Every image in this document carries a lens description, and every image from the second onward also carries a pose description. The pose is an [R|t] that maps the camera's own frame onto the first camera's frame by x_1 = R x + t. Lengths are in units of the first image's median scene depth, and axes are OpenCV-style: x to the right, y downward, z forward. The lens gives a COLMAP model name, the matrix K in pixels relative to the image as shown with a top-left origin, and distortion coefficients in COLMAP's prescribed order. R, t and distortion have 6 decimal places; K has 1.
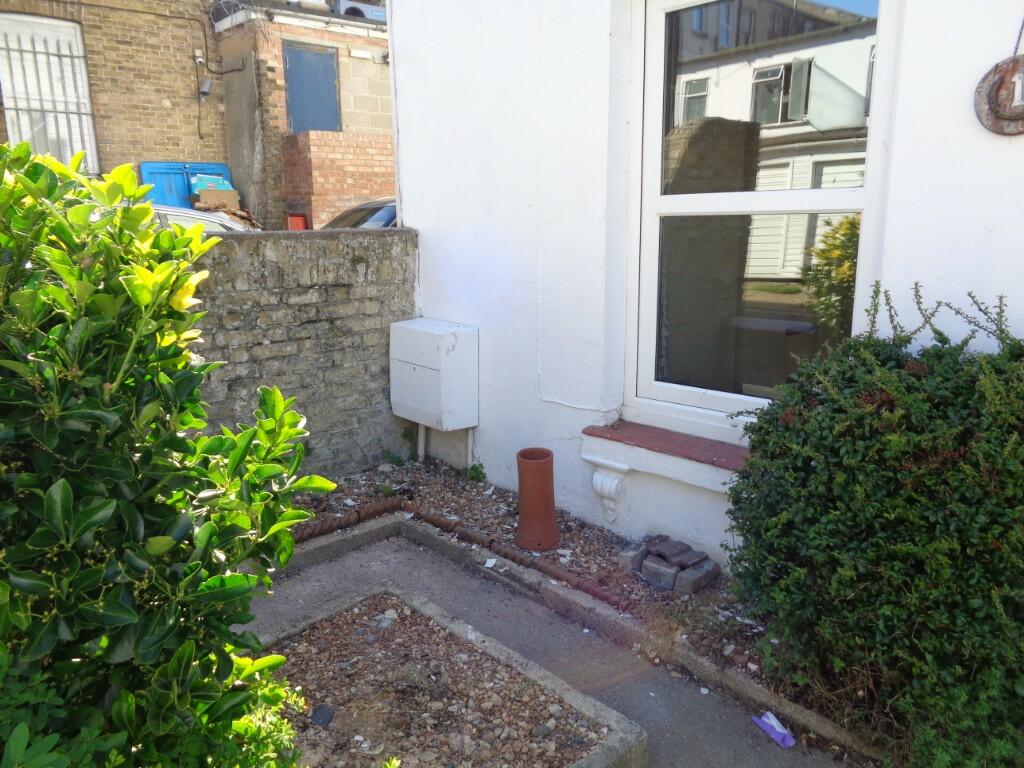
lens RADIAL K [[764.4, 0, 511.5], [0, 764.4, 384.5], [0, 0, 1]] dist [0.005279, -0.003770]
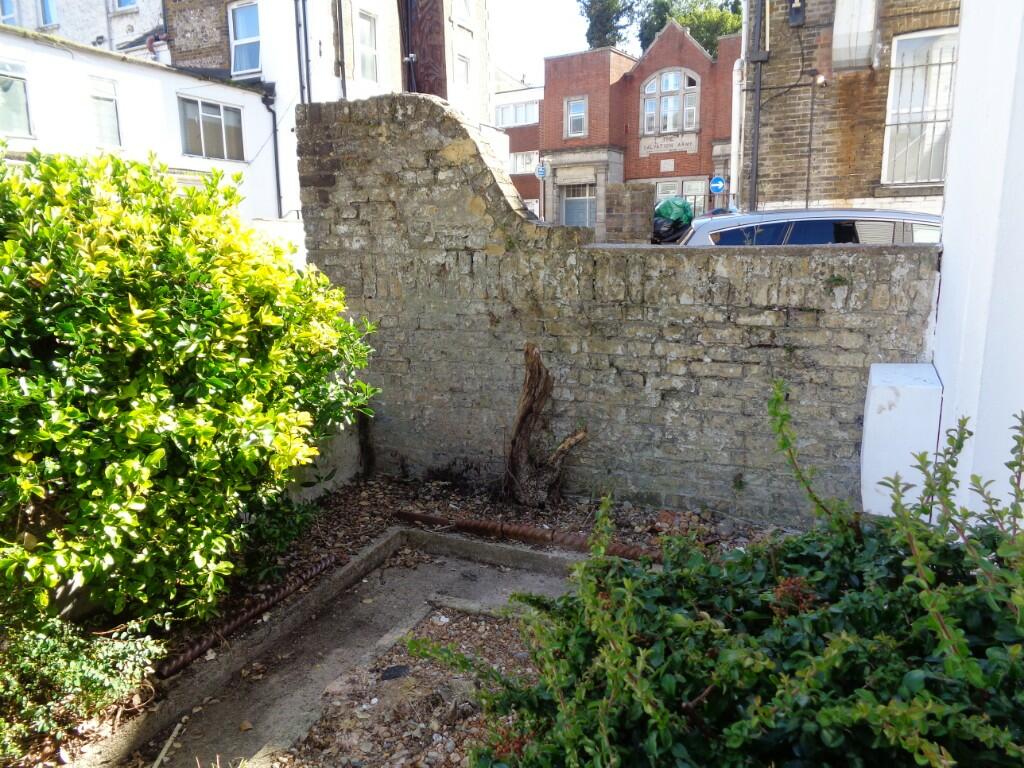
lens RADIAL K [[764.4, 0, 511.8], [0, 764.4, 386.0], [0, 0, 1]] dist [0.005279, -0.003770]
pose [[0.391857, 0.182265, -0.901791, 0.448532], [-0.187394, 0.975444, 0.115722, -0.085639], [0.900739, 0.123643, 0.416390, 0.364161]]
